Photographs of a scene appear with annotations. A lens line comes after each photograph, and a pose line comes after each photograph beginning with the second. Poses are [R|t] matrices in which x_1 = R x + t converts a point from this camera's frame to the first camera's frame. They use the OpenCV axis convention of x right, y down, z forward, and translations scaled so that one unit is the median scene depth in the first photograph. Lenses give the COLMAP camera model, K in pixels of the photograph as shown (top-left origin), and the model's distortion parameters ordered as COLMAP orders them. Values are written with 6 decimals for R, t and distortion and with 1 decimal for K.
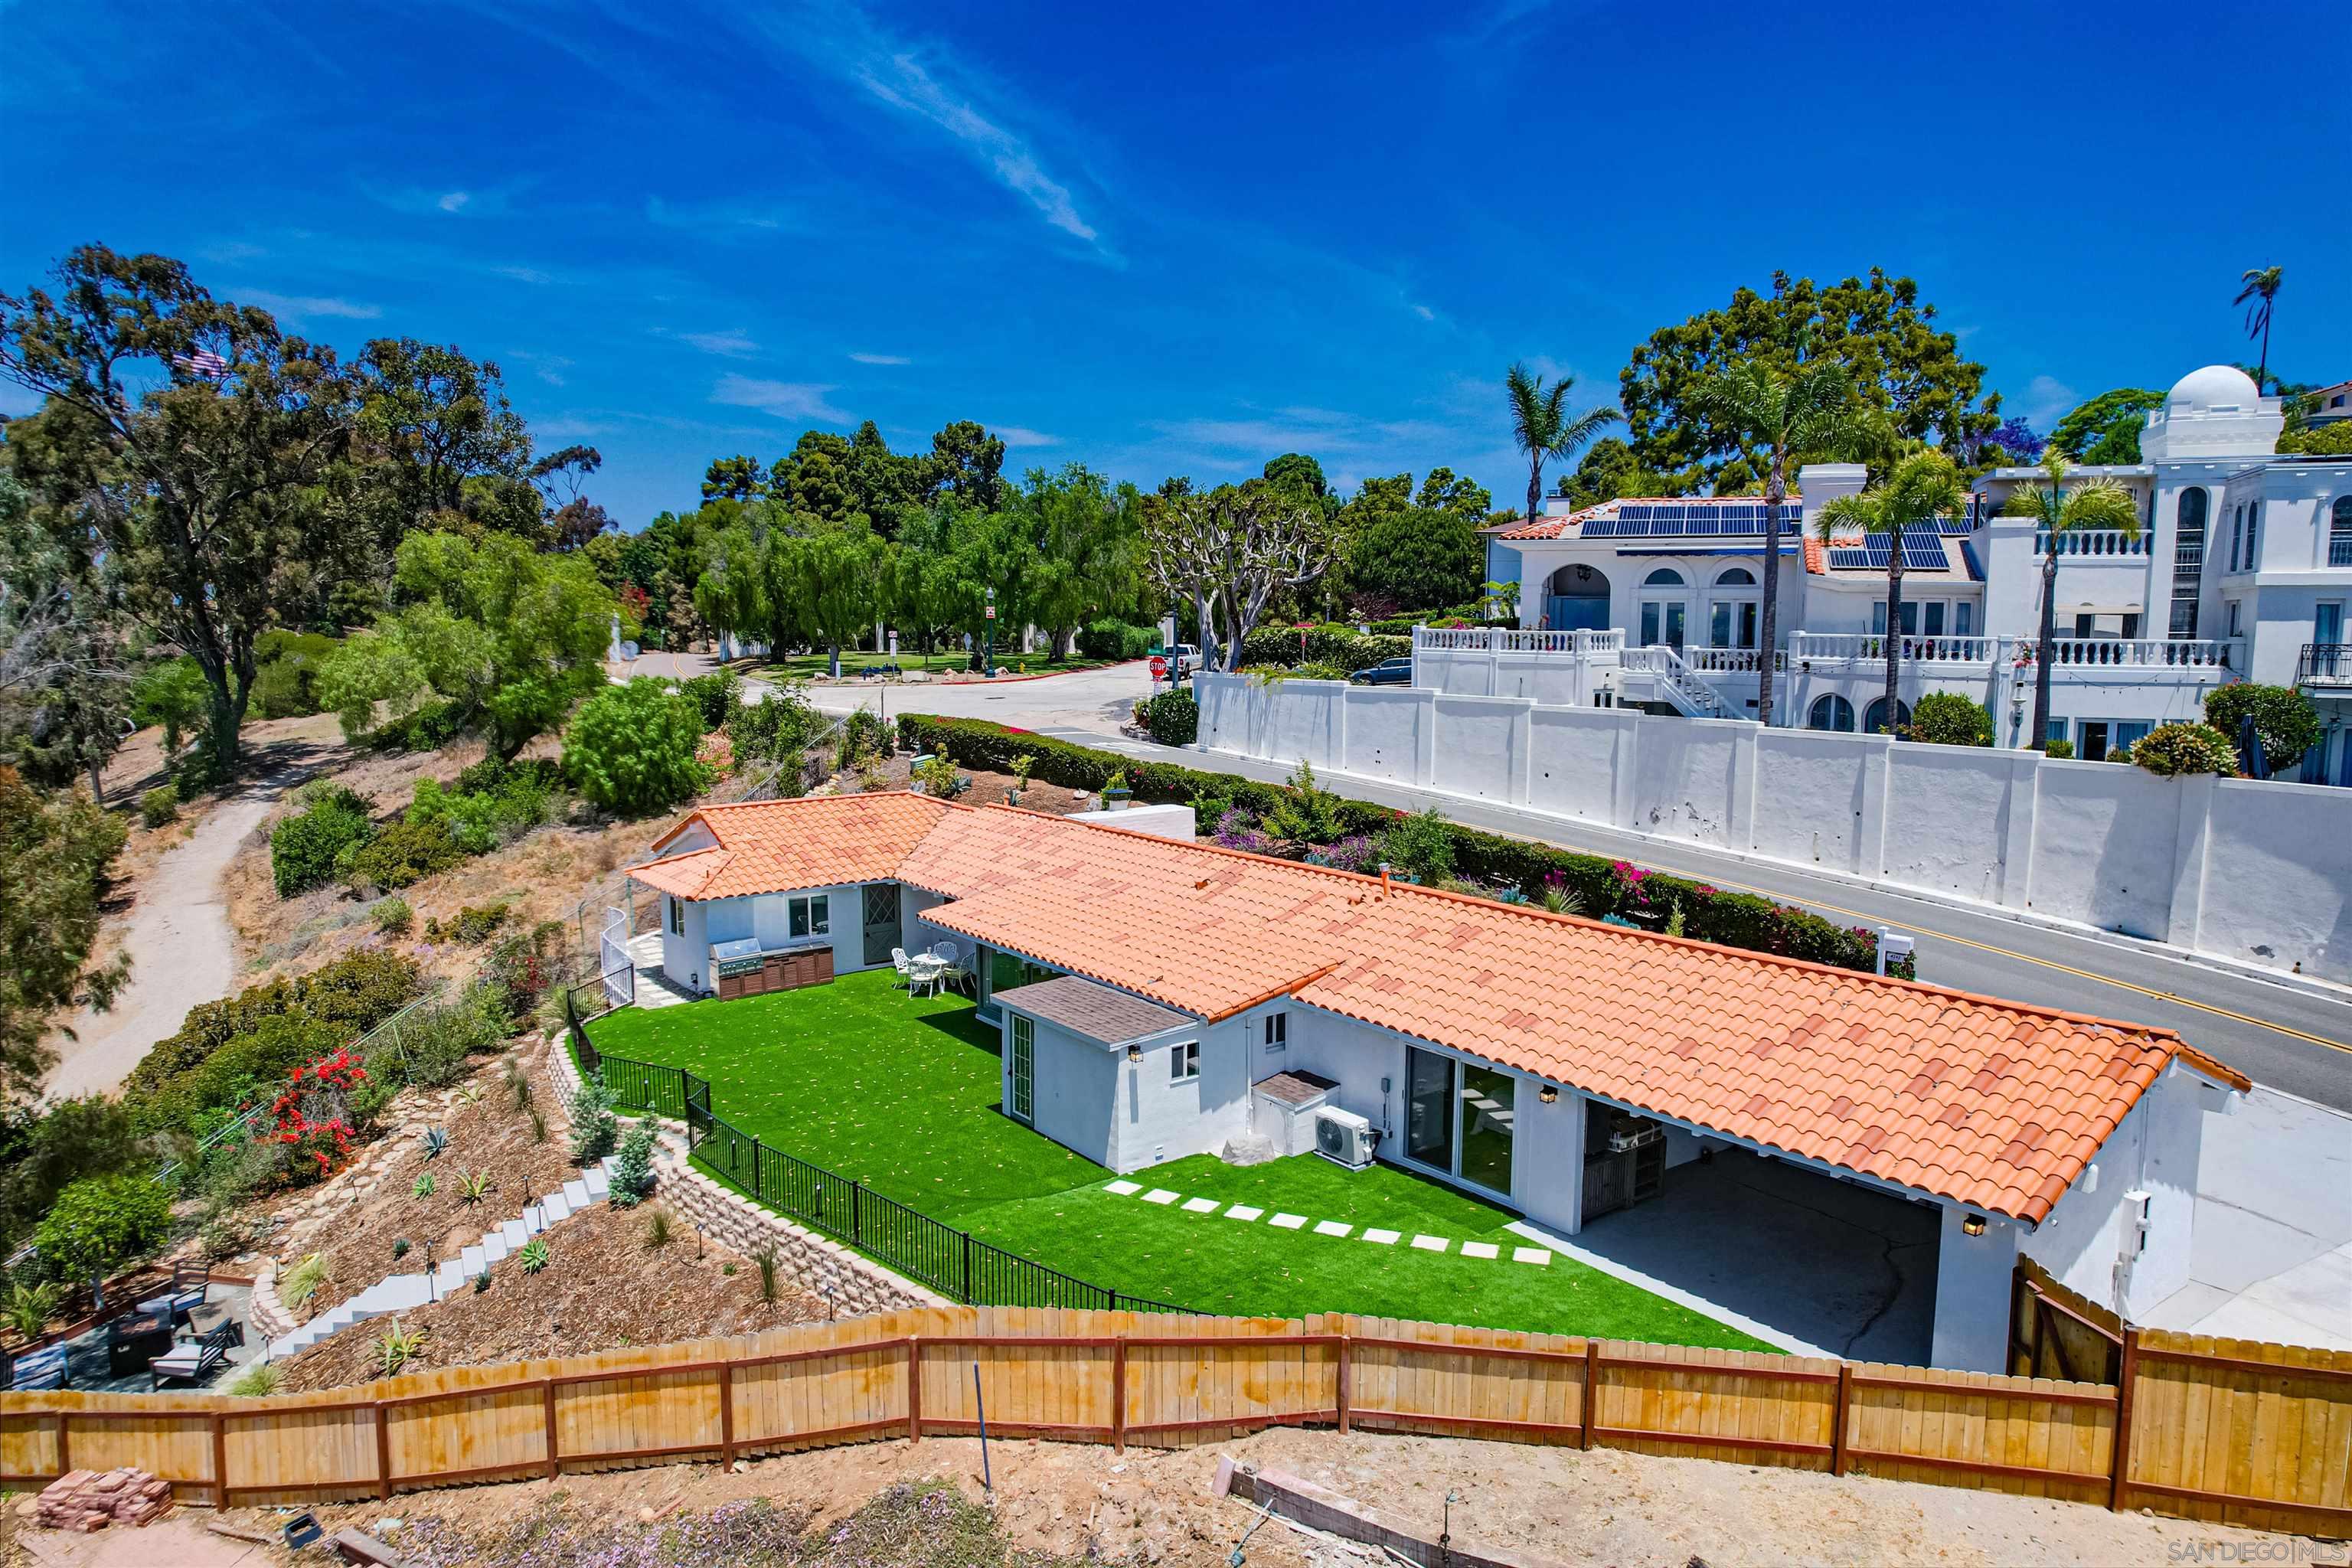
lens RADIAL K [[1494.9, 0, 1191.9], [0, 1494.9, 776.0], [0, 0, 1]] dist [-0.064543, 0.052947]
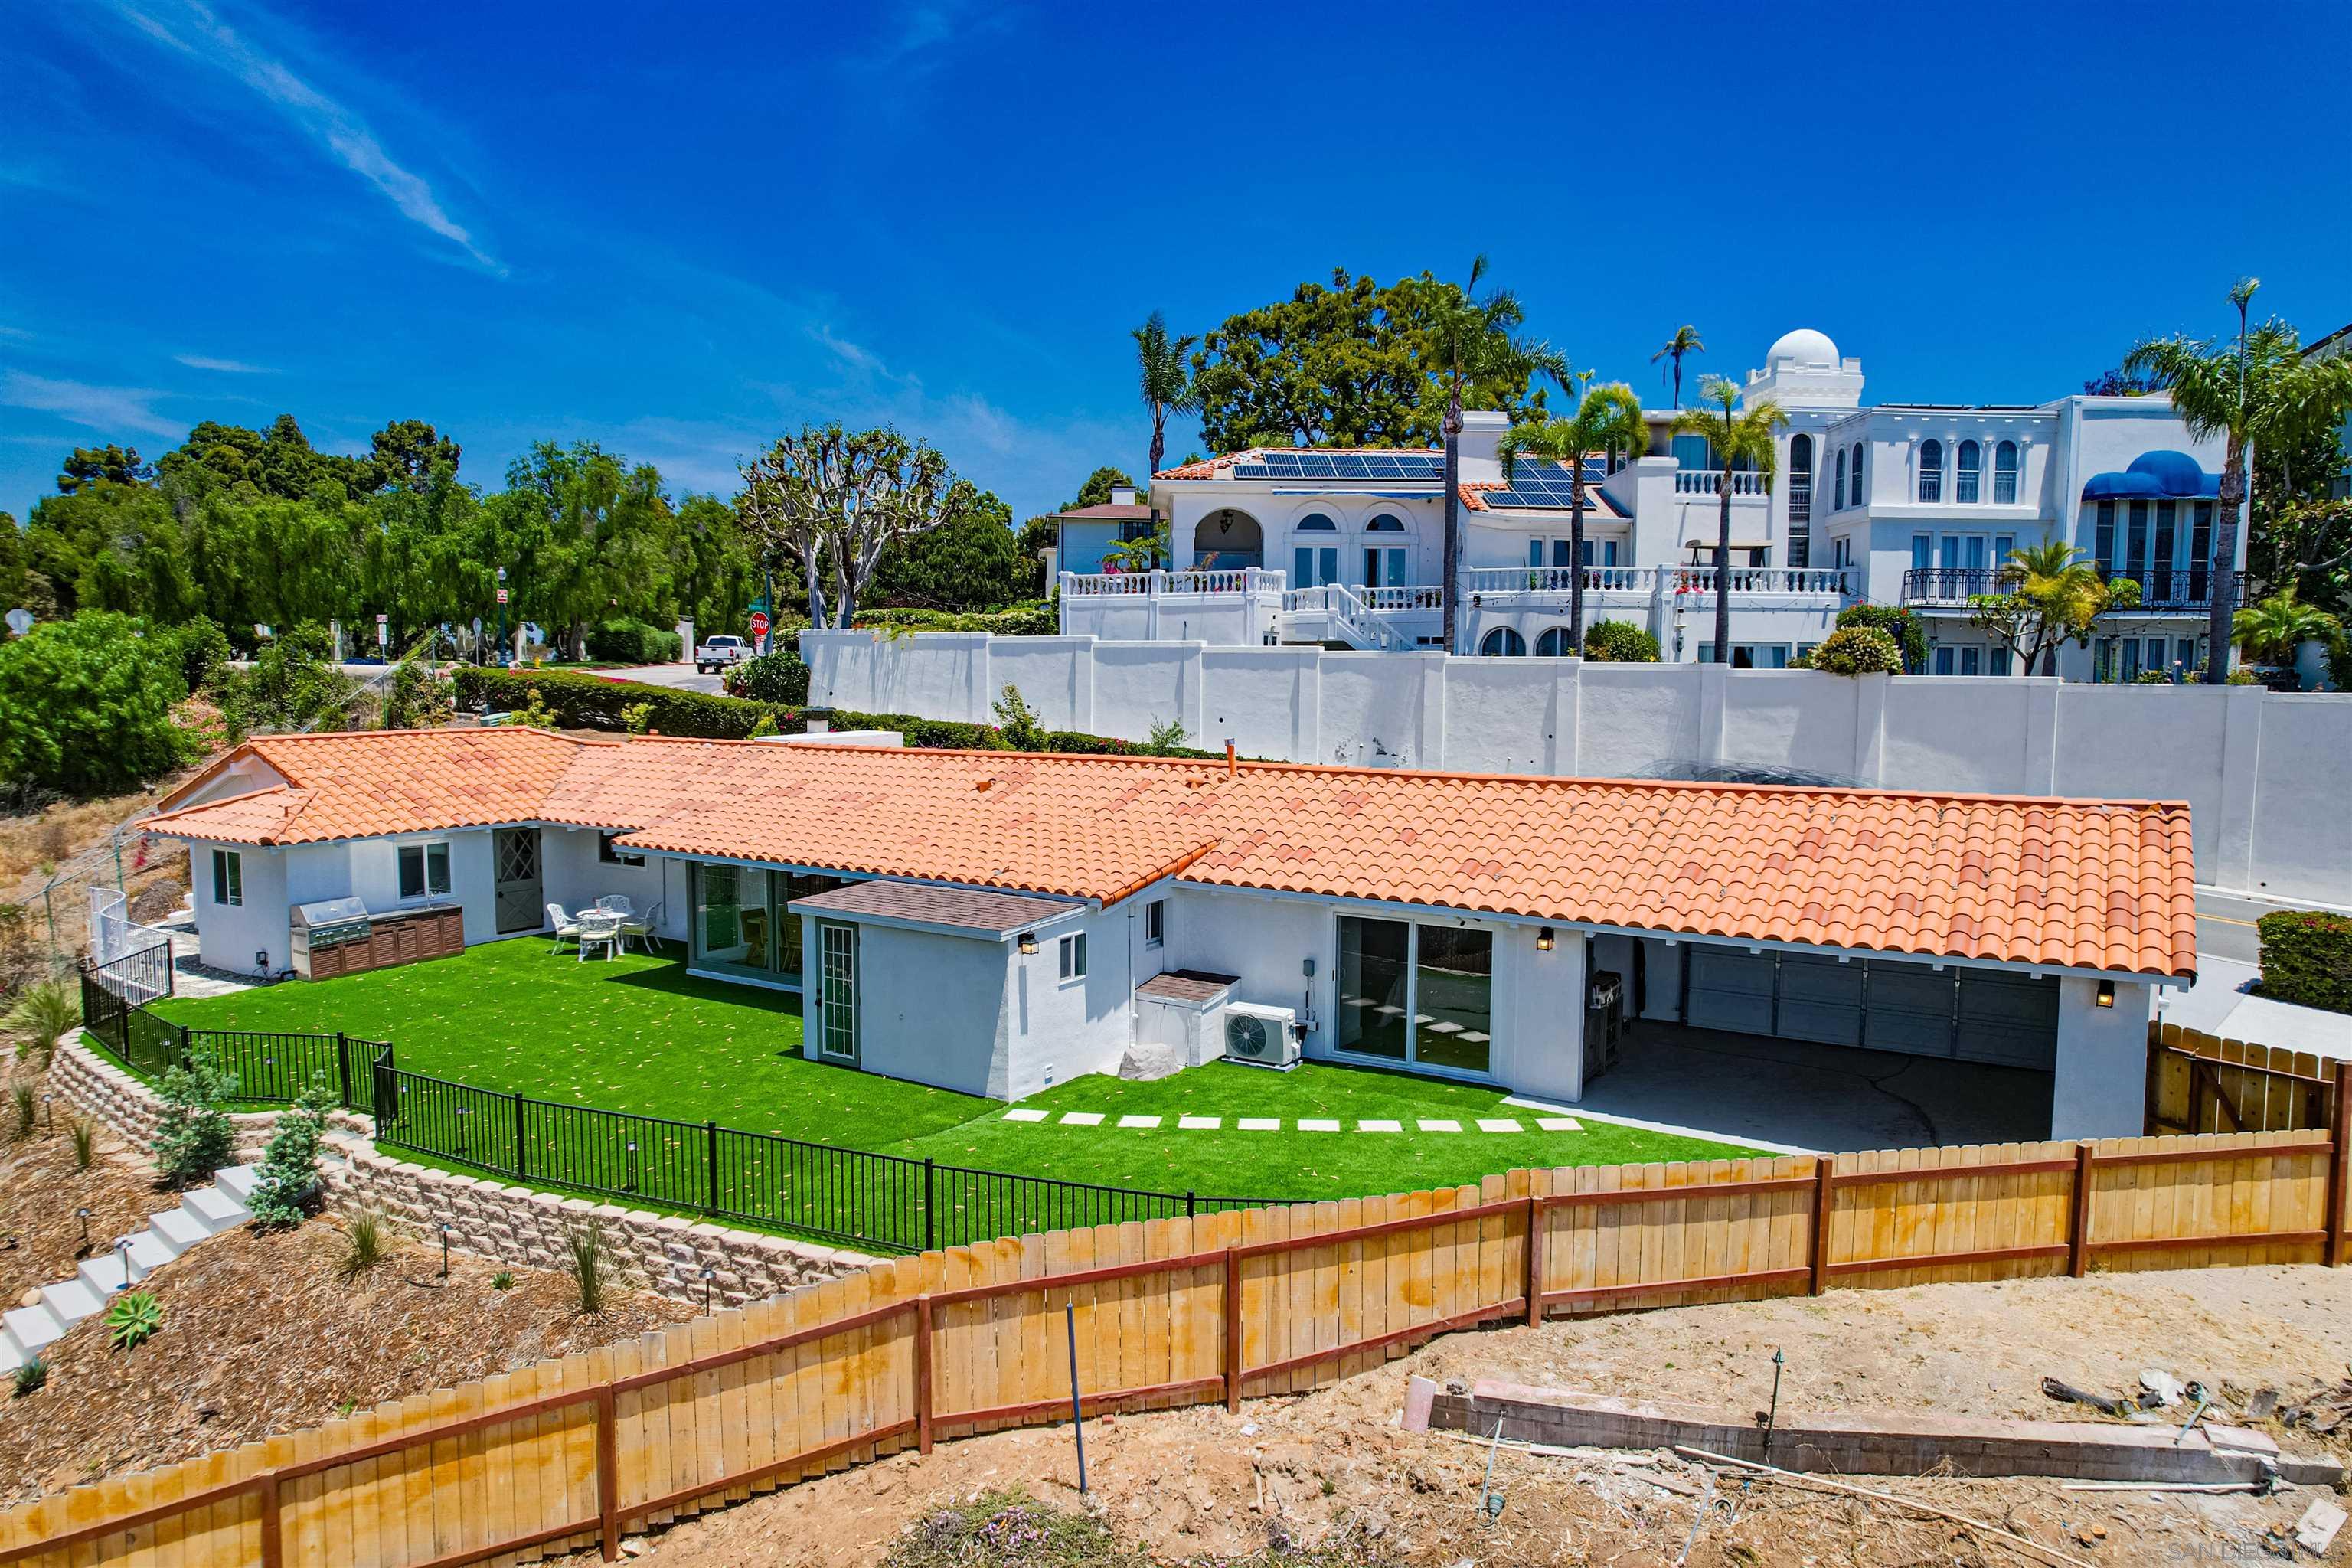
lens RADIAL K [[1494.9, 0, 1186.8], [0, 1494.9, 774.4], [0, 0, 1]] dist [-0.064543, 0.052947]
pose [[0.939199, -0.023994, 0.342535, -0.199839], [0.035164, 0.999032, -0.026435, 0.106581], [-0.341569, 0.036873, 0.939133, 0.204565]]
